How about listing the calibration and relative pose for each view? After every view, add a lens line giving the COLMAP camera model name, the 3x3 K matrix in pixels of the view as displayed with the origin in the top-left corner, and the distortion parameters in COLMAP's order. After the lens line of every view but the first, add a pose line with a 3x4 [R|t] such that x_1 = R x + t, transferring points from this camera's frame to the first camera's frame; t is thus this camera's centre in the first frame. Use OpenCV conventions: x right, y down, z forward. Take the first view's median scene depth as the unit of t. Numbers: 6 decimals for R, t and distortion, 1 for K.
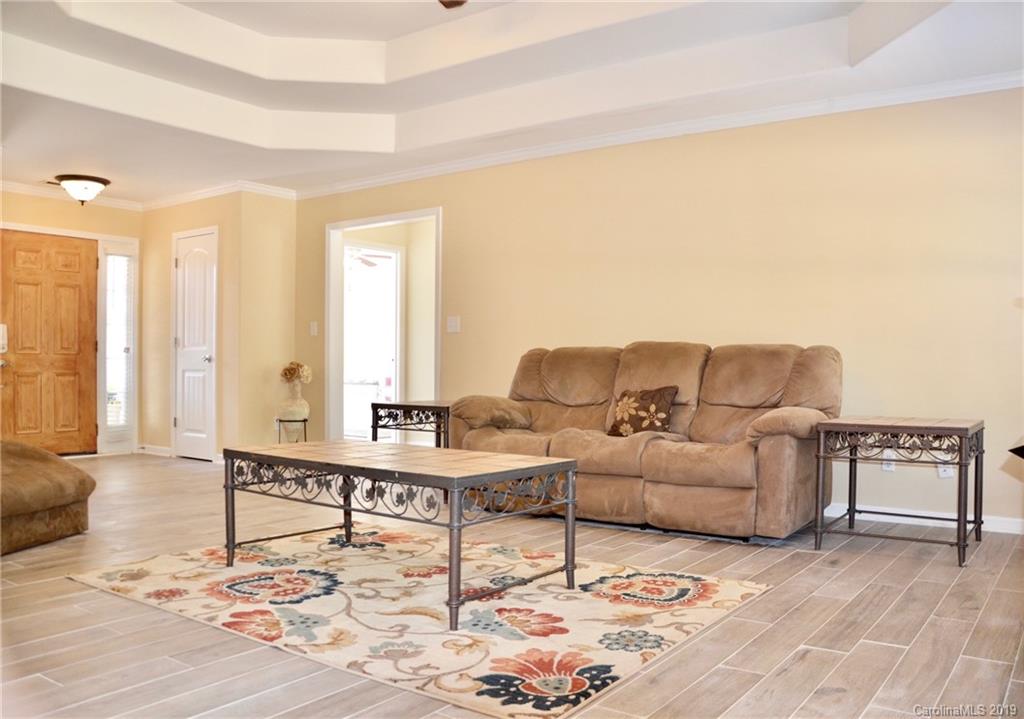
lens RADIAL K [[840.0, 0, 551.3], [0, 840.0, 362.4], [0, 0, 1]] dist [-0.097346, 0.013709]
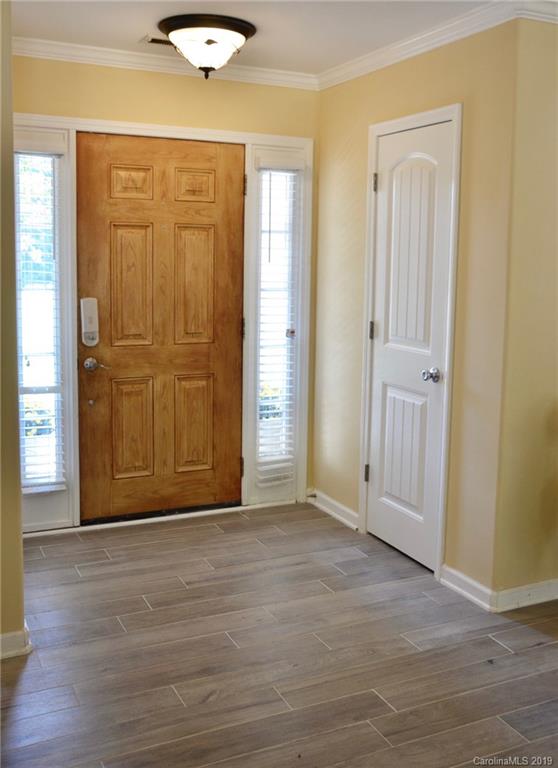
lens RADIAL K [[851.6, 0, 279.0], [0, 851.6, 384.0], [0, 0, 1]] dist [-0.107491, 0.011711]
pose [[0.869831, 0.081890, -0.486506, -0.249712], [-0.012585, 0.989490, 0.144053, -0.074281], [0.493190, -0.119179, 0.861719, 0.515077]]
